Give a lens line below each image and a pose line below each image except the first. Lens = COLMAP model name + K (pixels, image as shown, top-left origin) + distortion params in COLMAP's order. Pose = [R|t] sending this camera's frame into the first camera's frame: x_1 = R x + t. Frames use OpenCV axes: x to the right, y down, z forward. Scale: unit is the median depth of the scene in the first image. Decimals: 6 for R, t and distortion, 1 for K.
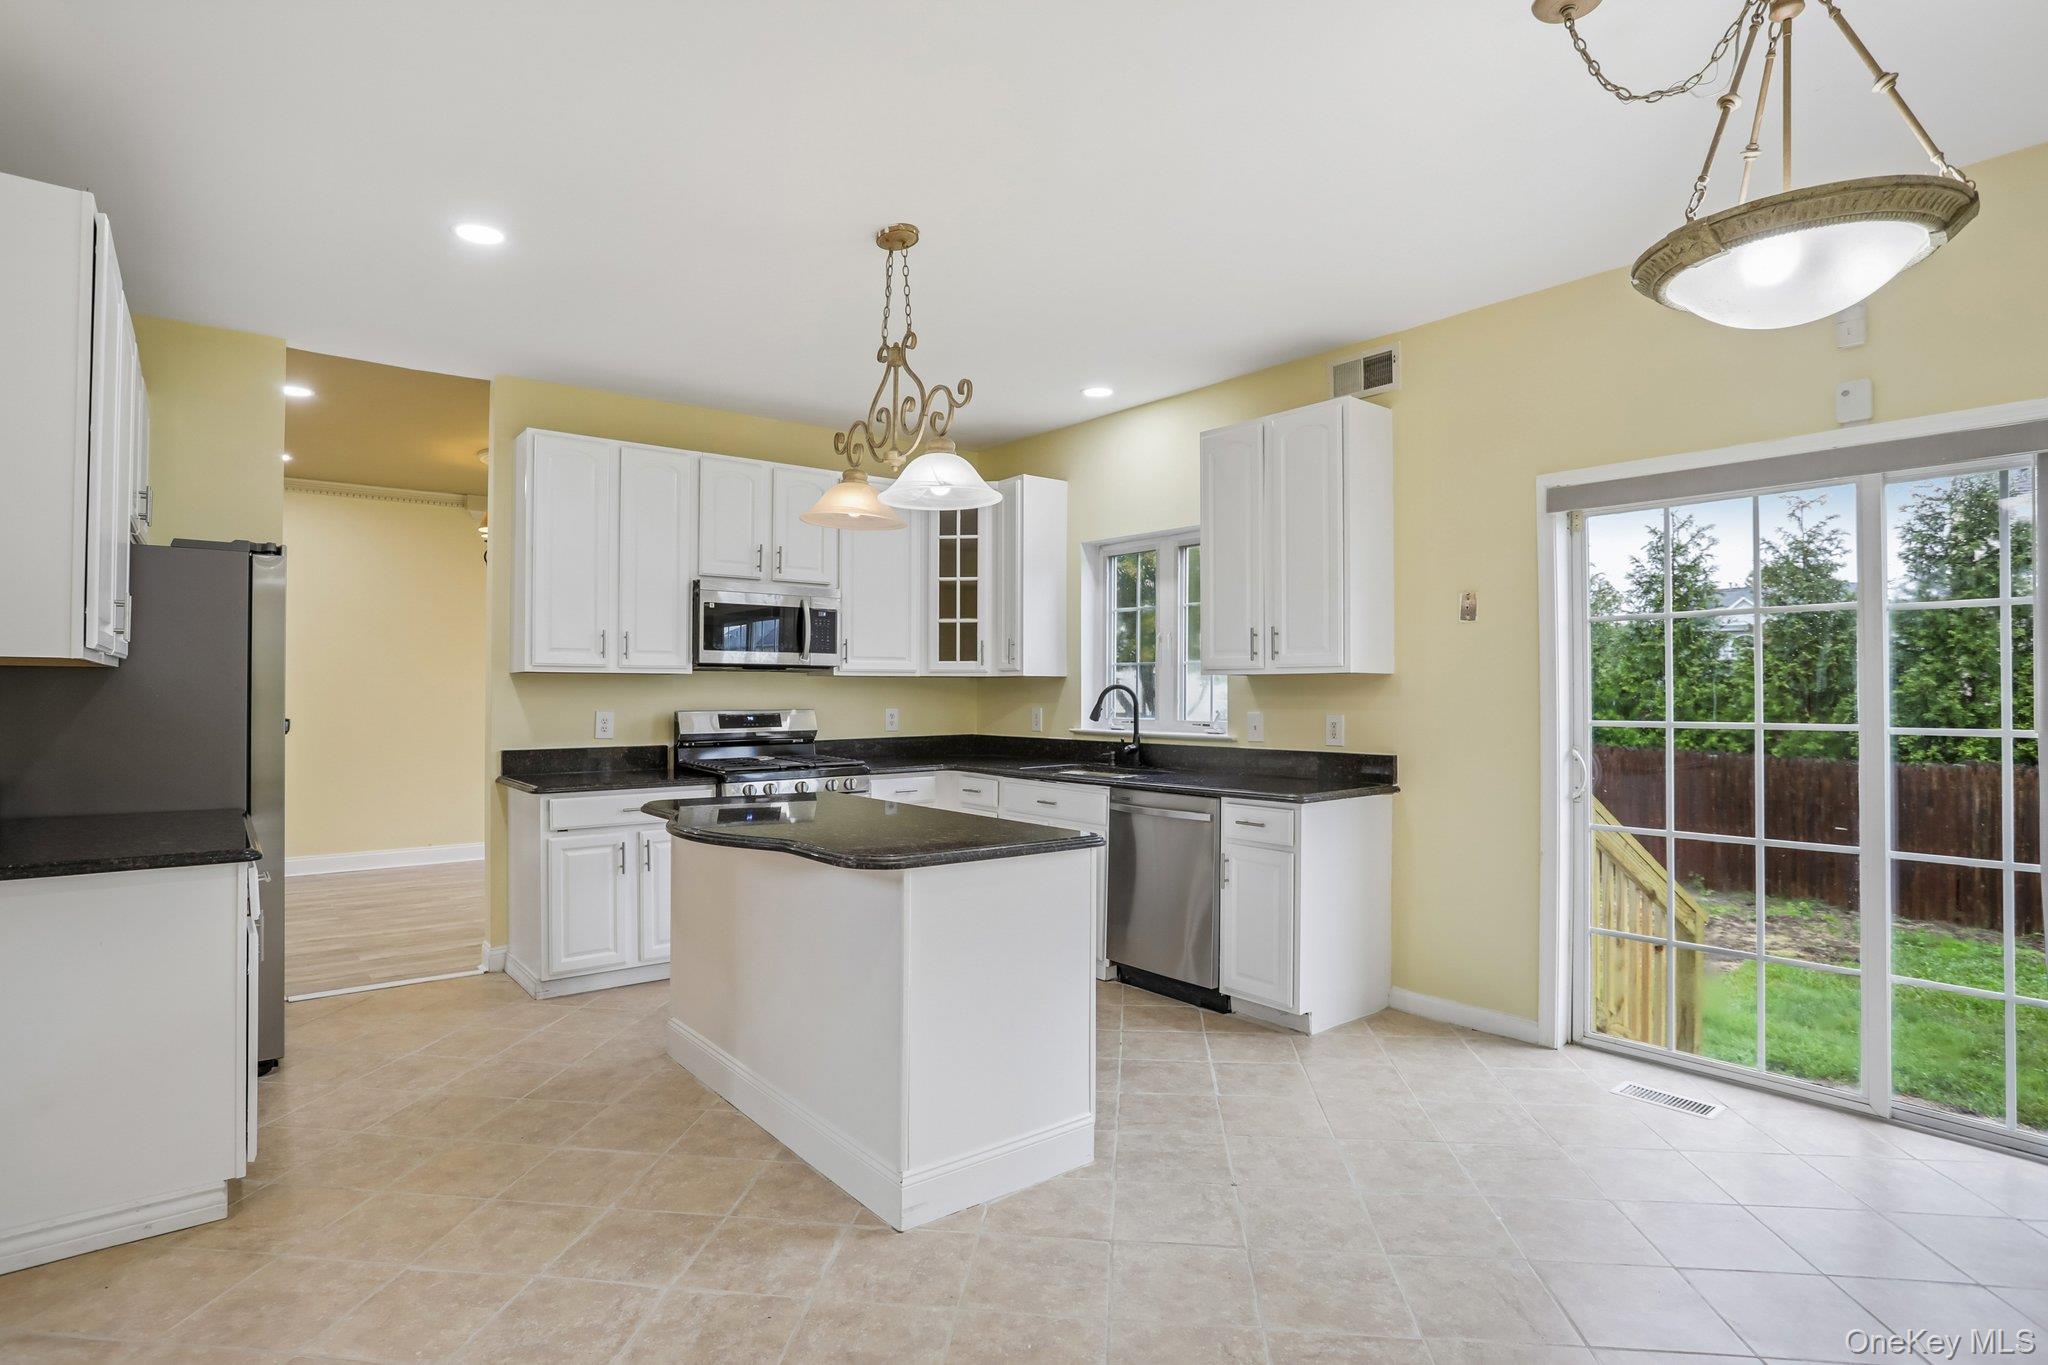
lens RADIAL K [[1049.7, 0, 1013.2], [0, 1049.7, 683.2], [0, 0, 1]] dist [-0.066315, 0.031341]
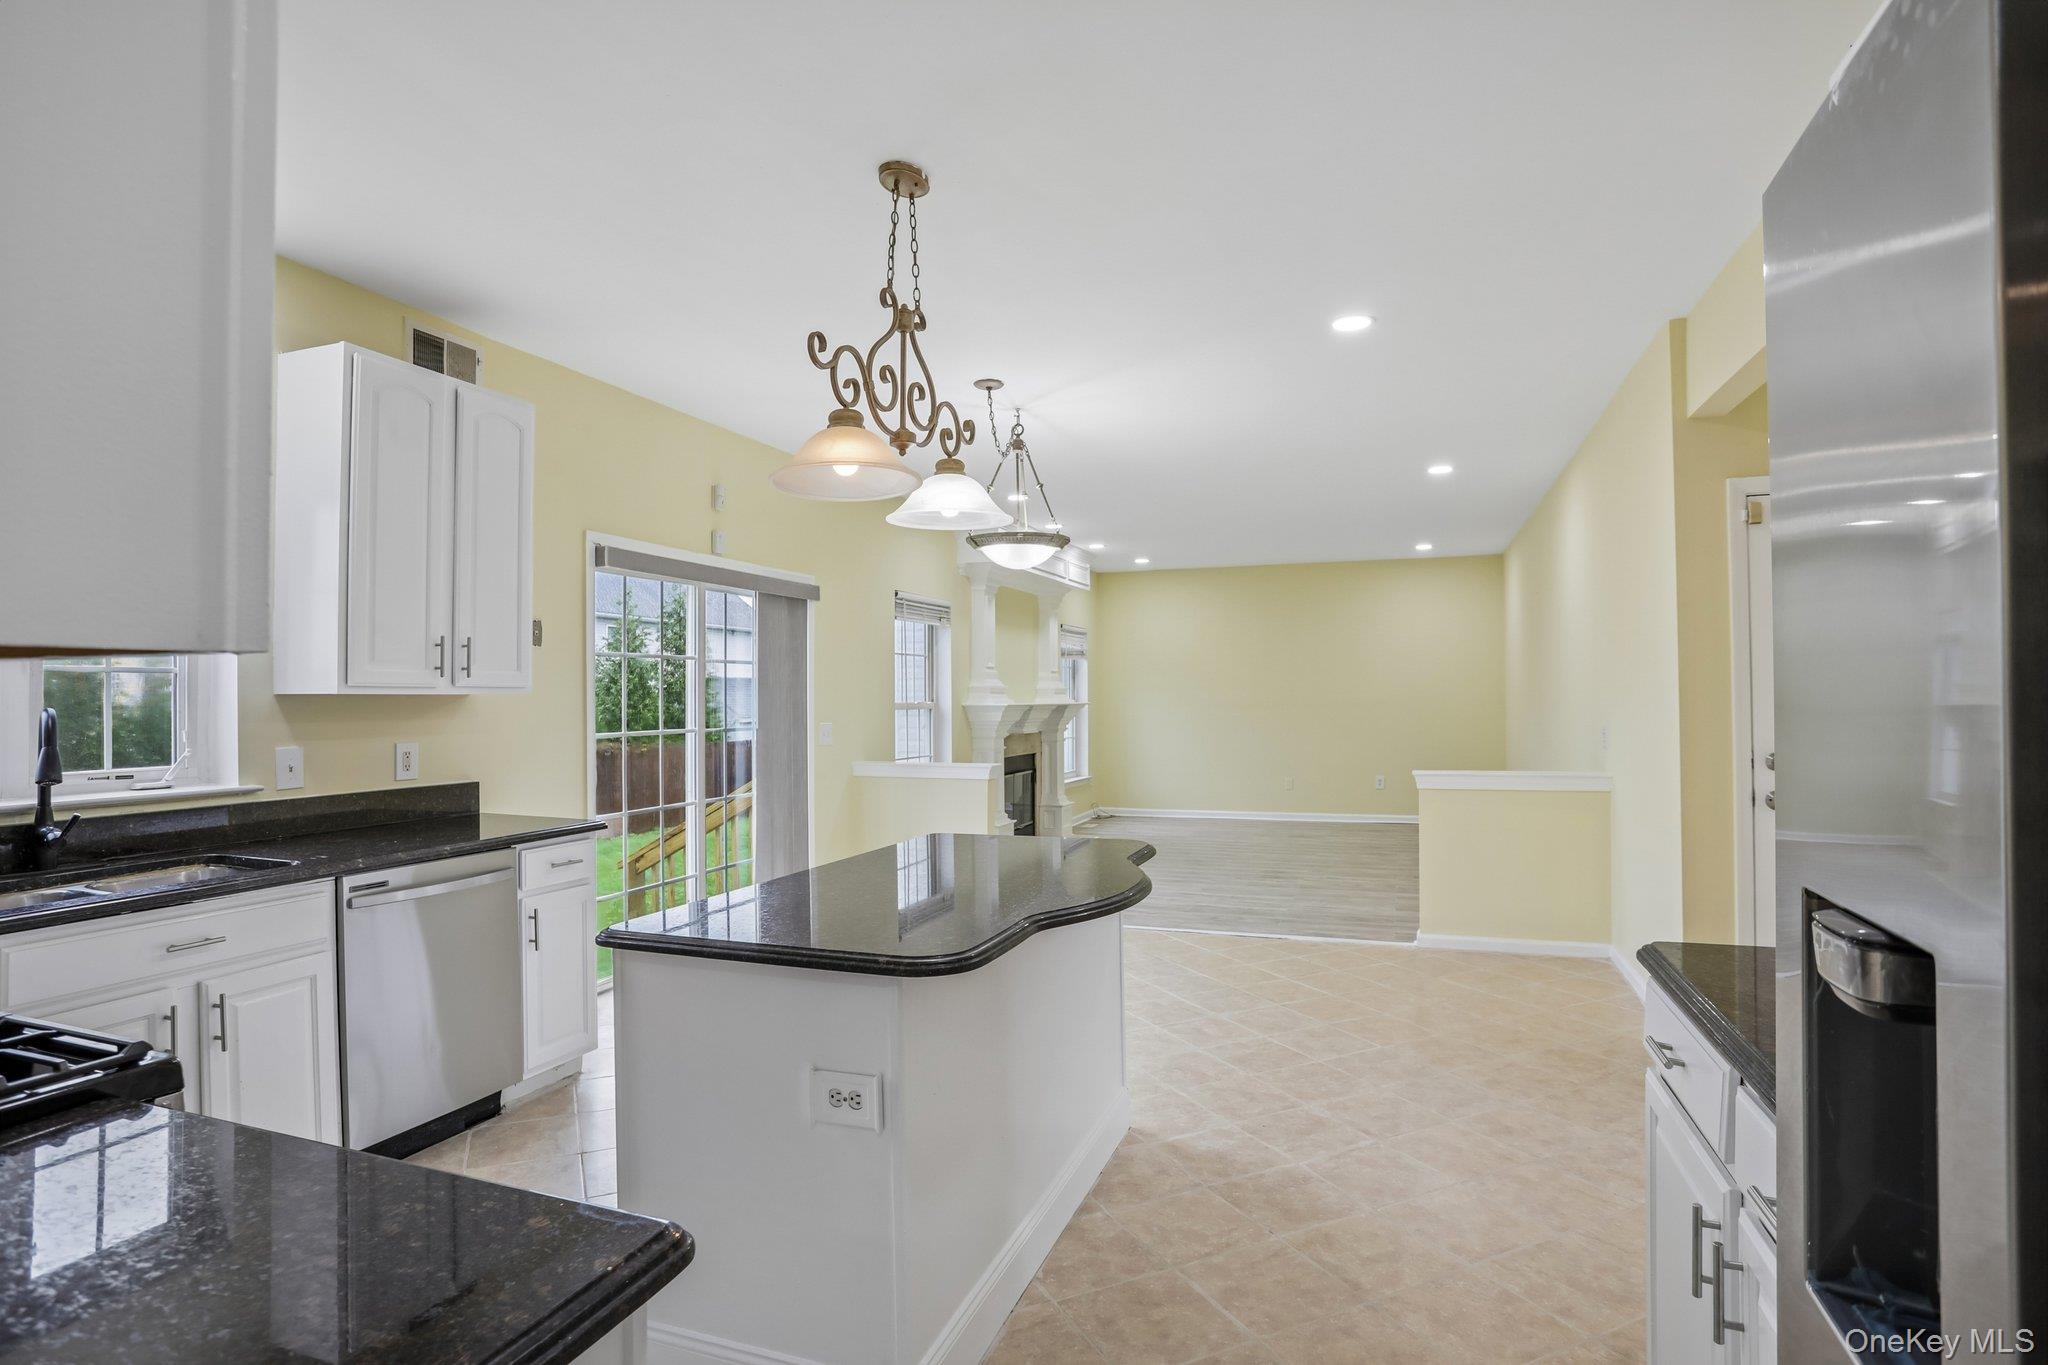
lens RADIAL K [[1049.7, 0, 1030.7], [0, 1049.7, 683.3], [0, 0, 1]] dist [-0.066315, 0.031341]
pose [[-0.531590, 0.013414, 0.846896, -0.653647], [-0.002273, 0.999848, -0.017264, -0.004400], [-0.846999, -0.011102, -0.531479, 1.016142]]
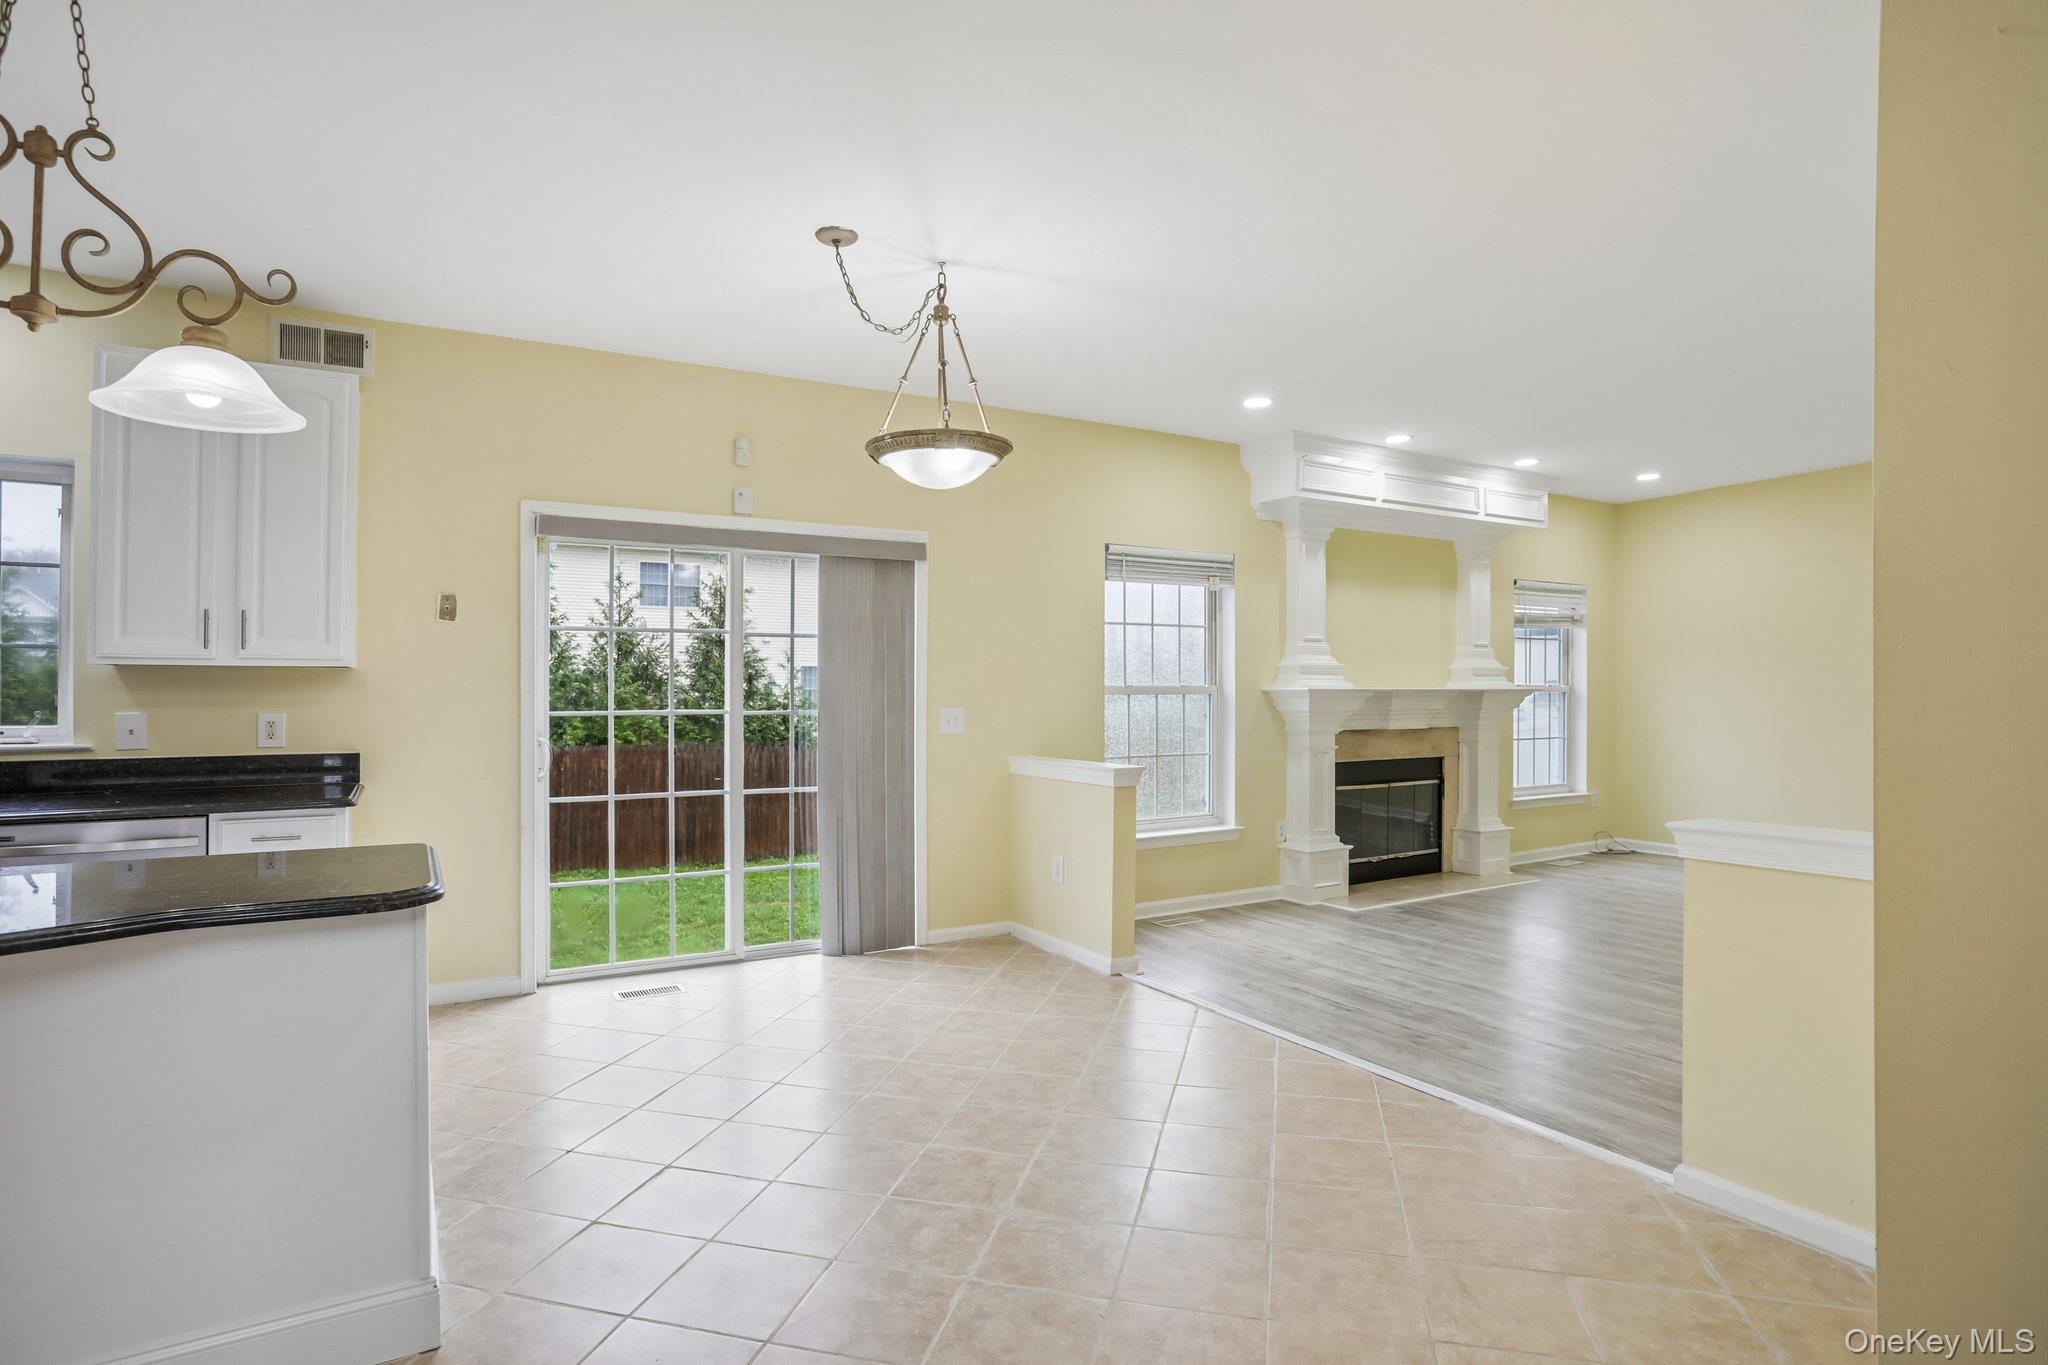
lens RADIAL K [[1049.7, 0, 1019.3], [0, 1049.7, 689.5], [0, 0, 1]] dist [-0.066315, 0.031341]
pose [[0.137843, 0.001403, 0.990453, -0.469398], [-0.007158, 0.999974, -0.000420, 0.005988], [-0.990428, -0.007032, 0.137850, 0.246857]]
